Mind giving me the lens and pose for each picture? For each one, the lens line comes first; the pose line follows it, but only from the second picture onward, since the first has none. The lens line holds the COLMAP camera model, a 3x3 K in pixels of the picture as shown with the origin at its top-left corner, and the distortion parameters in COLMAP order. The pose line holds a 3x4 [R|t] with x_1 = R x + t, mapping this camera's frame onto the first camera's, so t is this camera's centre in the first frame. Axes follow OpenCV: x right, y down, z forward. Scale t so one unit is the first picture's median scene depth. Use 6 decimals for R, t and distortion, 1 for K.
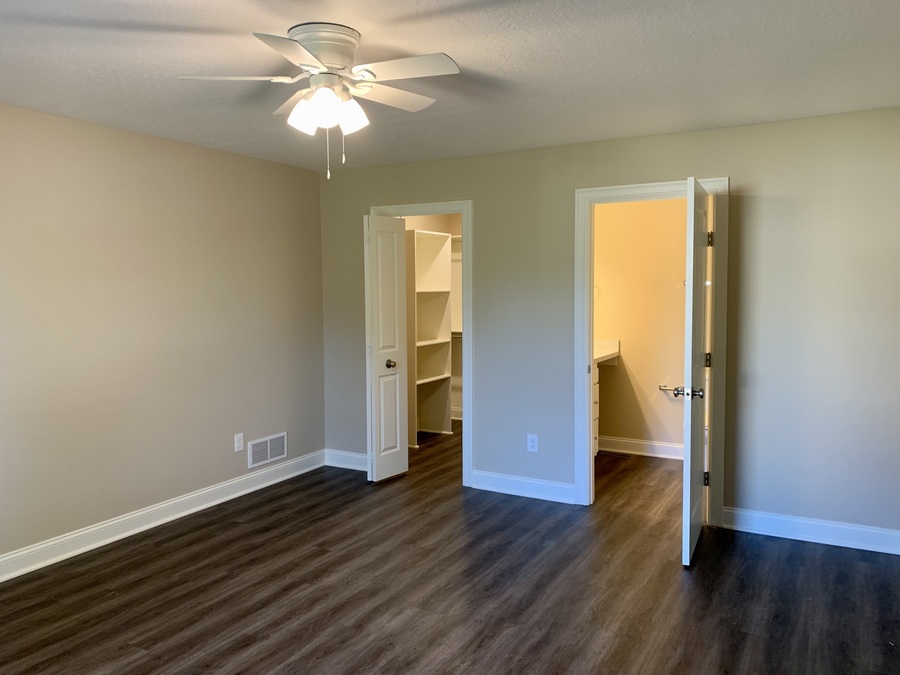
lens RADIAL K [[692.1, 0, 445.8], [0, 692.1, 337.1], [0, 0, 1]] dist [0.046143, -0.034512]
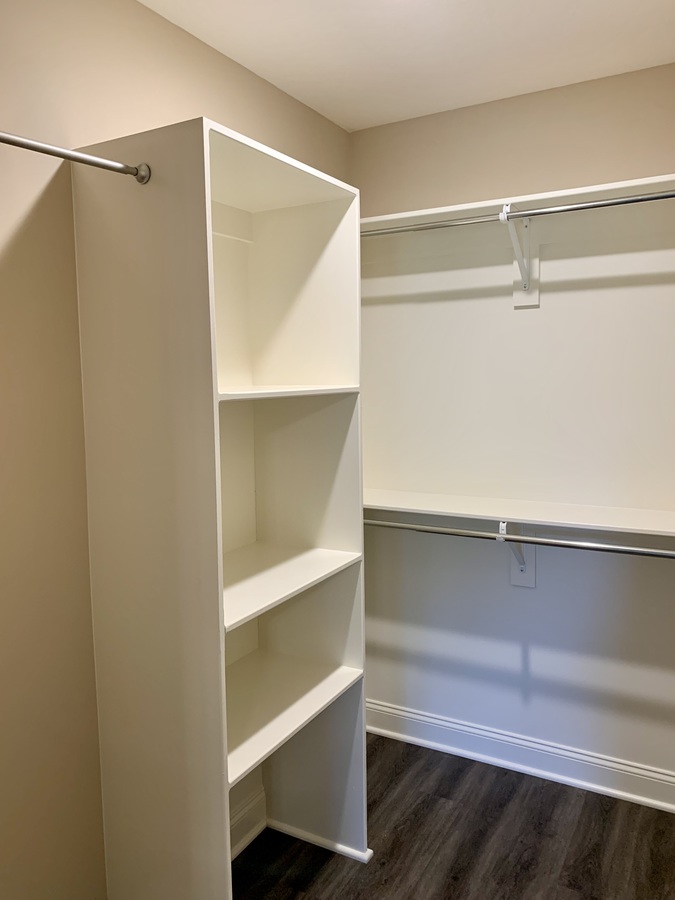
lens RADIAL K [[692.1, 0, 337.5], [0, 692.1, 450.0], [0, 0, 1]] dist [0.046143, -0.034512]
pose [[0.999292, -0.010482, -0.036141, 0.008101], [0.012169, 0.998832, 0.046767, -0.053911], [0.035609, -0.047173, 0.998252, 0.698286]]
